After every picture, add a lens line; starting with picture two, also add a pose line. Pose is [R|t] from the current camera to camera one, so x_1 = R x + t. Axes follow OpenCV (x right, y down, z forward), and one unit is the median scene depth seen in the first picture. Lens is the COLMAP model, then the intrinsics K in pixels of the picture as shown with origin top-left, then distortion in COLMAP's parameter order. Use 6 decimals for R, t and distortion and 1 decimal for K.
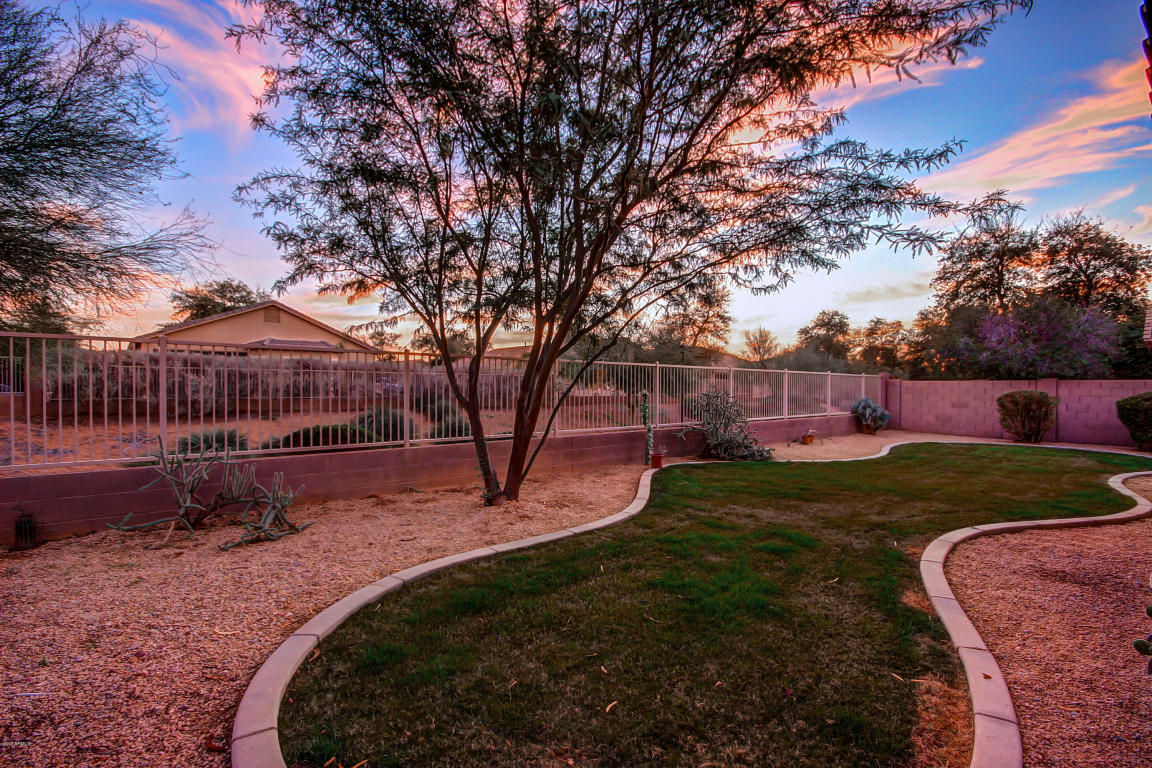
lens RADIAL K [[563.1, 0, 576.0], [0, 563.1, 384.0], [0, 0, 1]] dist [-0.002694, -0.000244]
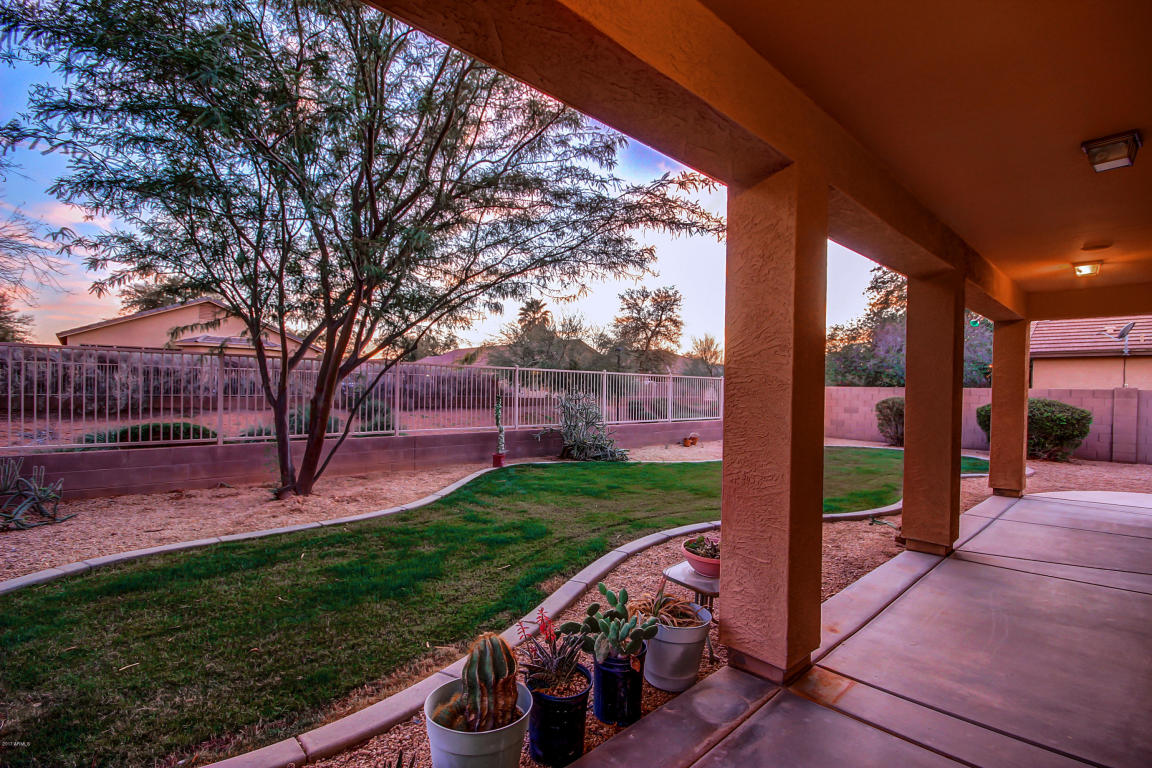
lens RADIAL K [[563.1, 0, 576.0], [0, 563.1, 384.0], [0, 0, 1]] dist [-0.002694, -0.000244]
pose [[0.999307, 0.012906, 0.034902, 0.165125], [-0.012824, 0.999914, -0.002580, -0.002678], [-0.034932, 0.002131, 0.999387, -0.032776]]
